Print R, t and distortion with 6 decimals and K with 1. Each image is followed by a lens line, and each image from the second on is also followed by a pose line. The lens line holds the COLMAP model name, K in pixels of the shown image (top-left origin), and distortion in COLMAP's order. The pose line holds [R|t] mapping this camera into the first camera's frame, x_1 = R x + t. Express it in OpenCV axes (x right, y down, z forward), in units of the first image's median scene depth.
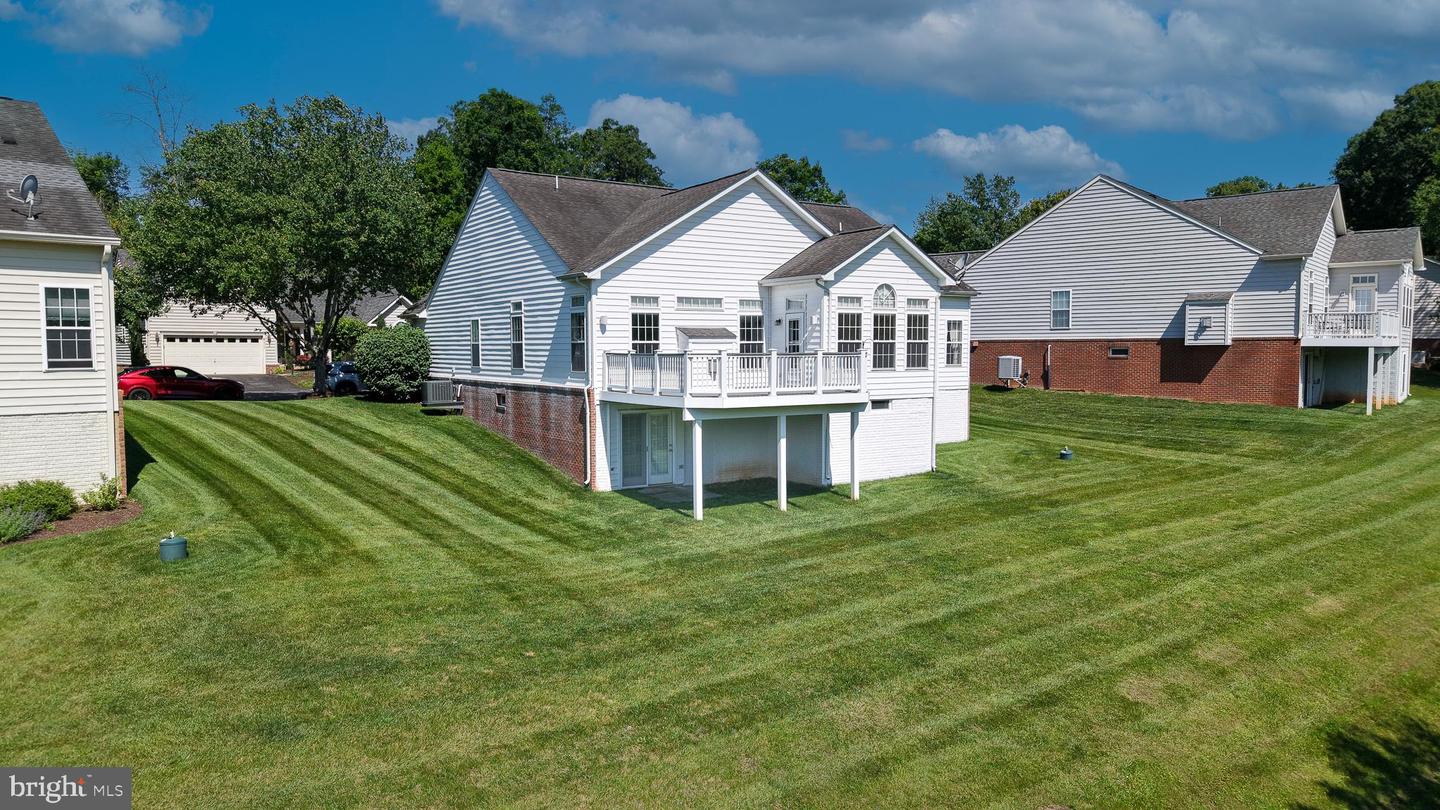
lens RADIAL K [[982.1, 0, 720.0], [0, 982.1, 405.0], [0, 0, 1]] dist [0.011319, 0.000661]
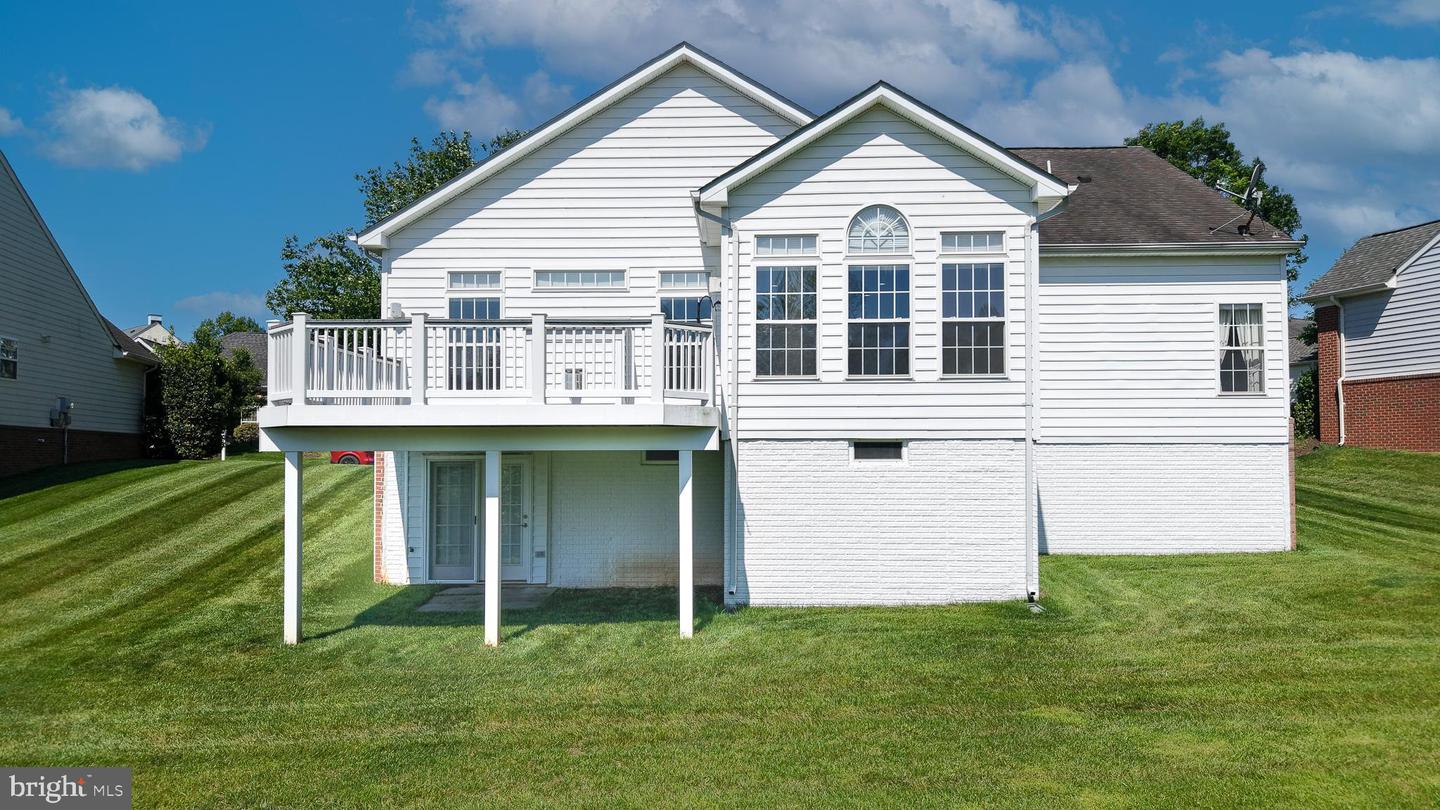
lens RADIAL K [[985.3, 0, 718.9], [0, 985.3, 422.9], [0, 0, 1]] dist [0.000833, -0.001921]
pose [[0.812065, -0.020565, -0.583204, 0.375969], [-0.033968, 0.996019, -0.082420, 0.028195], [0.582577, 0.086741, 0.808134, 0.544033]]
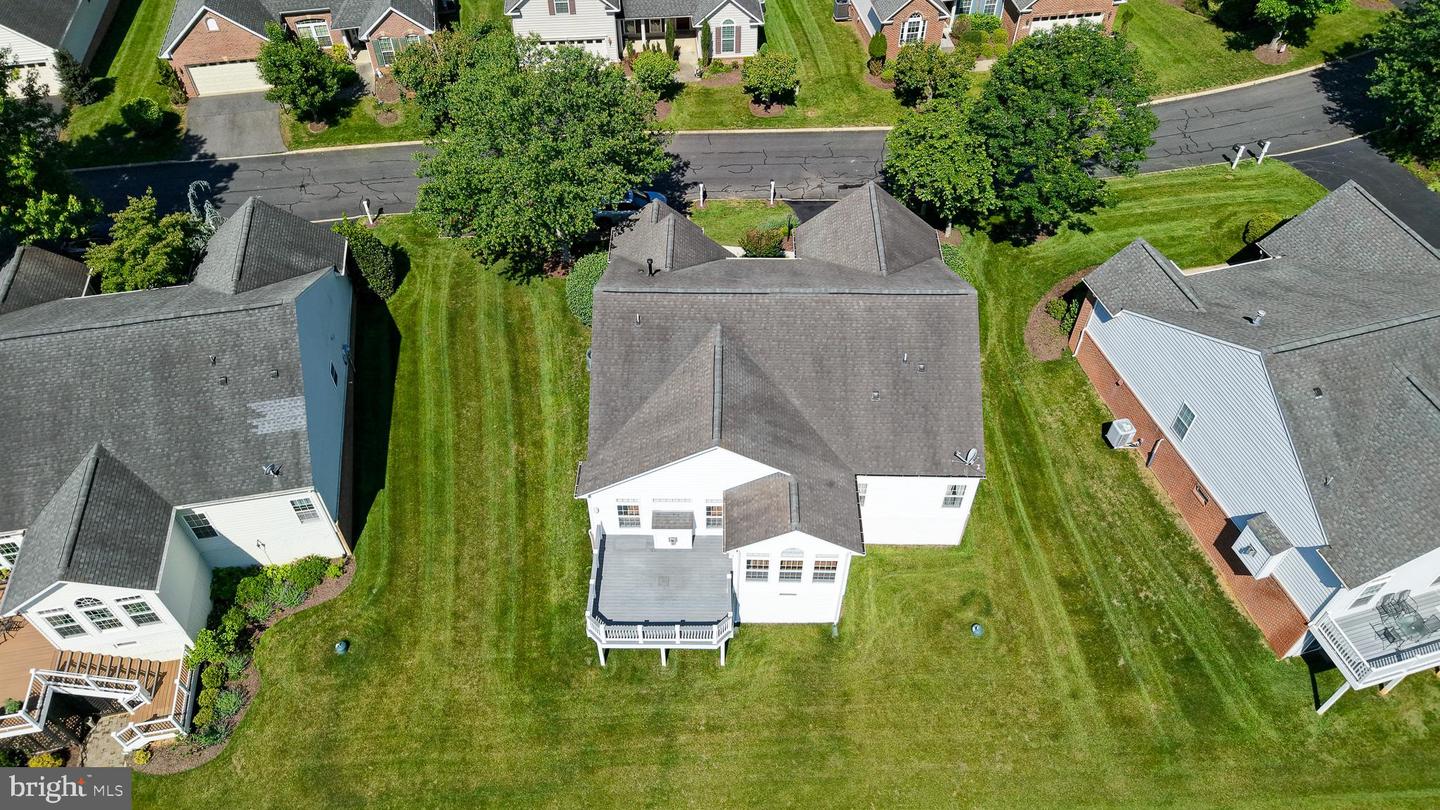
lens RADIAL K [[1008.7, 0, 720.0], [0, 1008.7, 405.0], [0, 0, 1]] dist [0.010681, 0.004255]
pose [[0.825598, 0.419669, -0.377181, 0.497497], [-0.034622, 0.704872, 0.708489, -1.165305], [0.563195, -0.571869, 0.596471, 0.243203]]
